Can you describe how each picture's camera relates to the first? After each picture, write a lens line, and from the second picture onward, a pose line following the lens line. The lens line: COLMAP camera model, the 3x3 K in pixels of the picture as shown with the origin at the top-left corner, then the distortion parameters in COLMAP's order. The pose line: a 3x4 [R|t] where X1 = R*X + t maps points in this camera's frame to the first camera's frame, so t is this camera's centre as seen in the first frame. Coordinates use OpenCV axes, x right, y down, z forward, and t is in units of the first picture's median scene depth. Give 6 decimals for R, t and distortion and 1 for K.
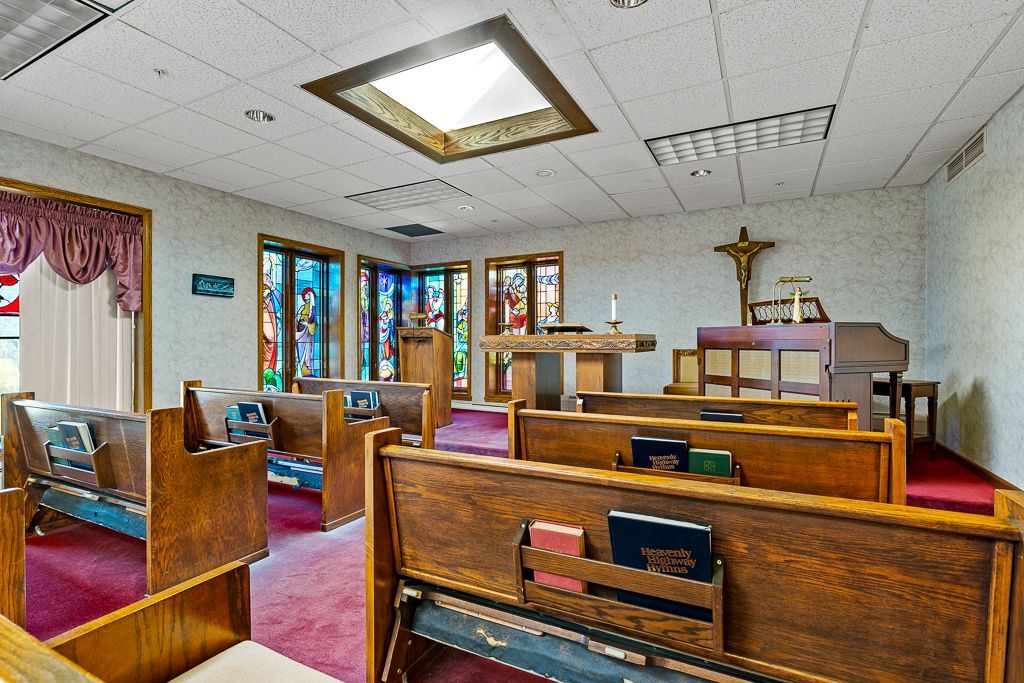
lens RADIAL K [[493.2, 0, 507.2], [0, 493.2, 348.0], [0, 0, 1]] dist [-0.002480, -0.000540]
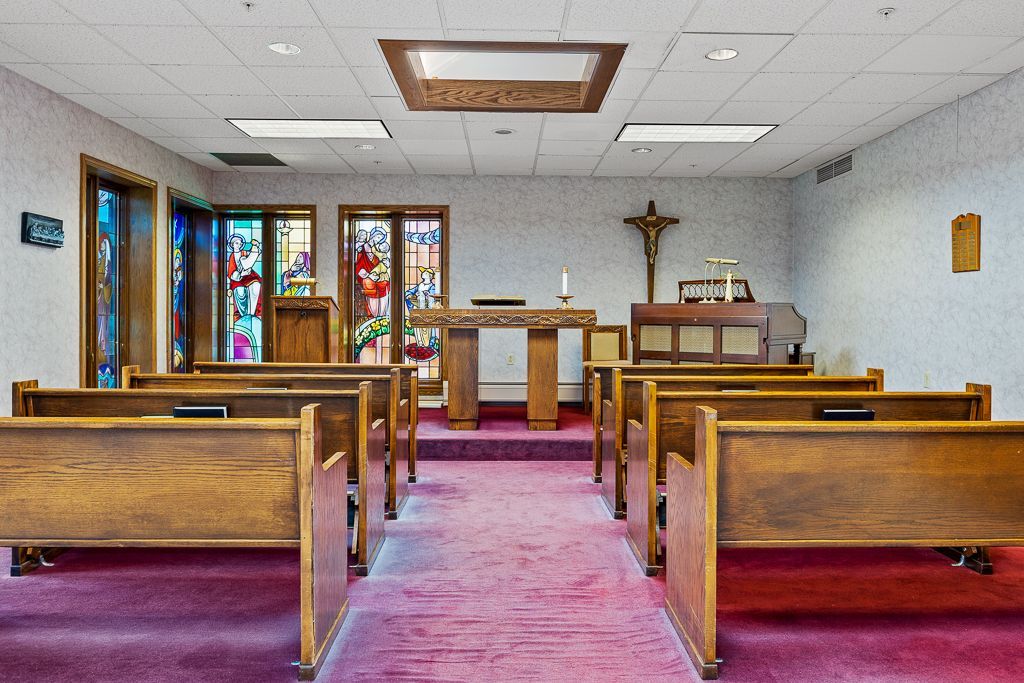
lens RADIAL K [[790.6, 0, 512.4], [0, 790.6, 333.5], [0, 0, 1]] dist [0.000021, 0.000665]
pose [[0.873749, -0.005010, 0.486351, -0.451984], [-0.000766, 0.999932, 0.011678, 0.000612], [-0.486376, -0.010576, 0.873685, -0.207769]]
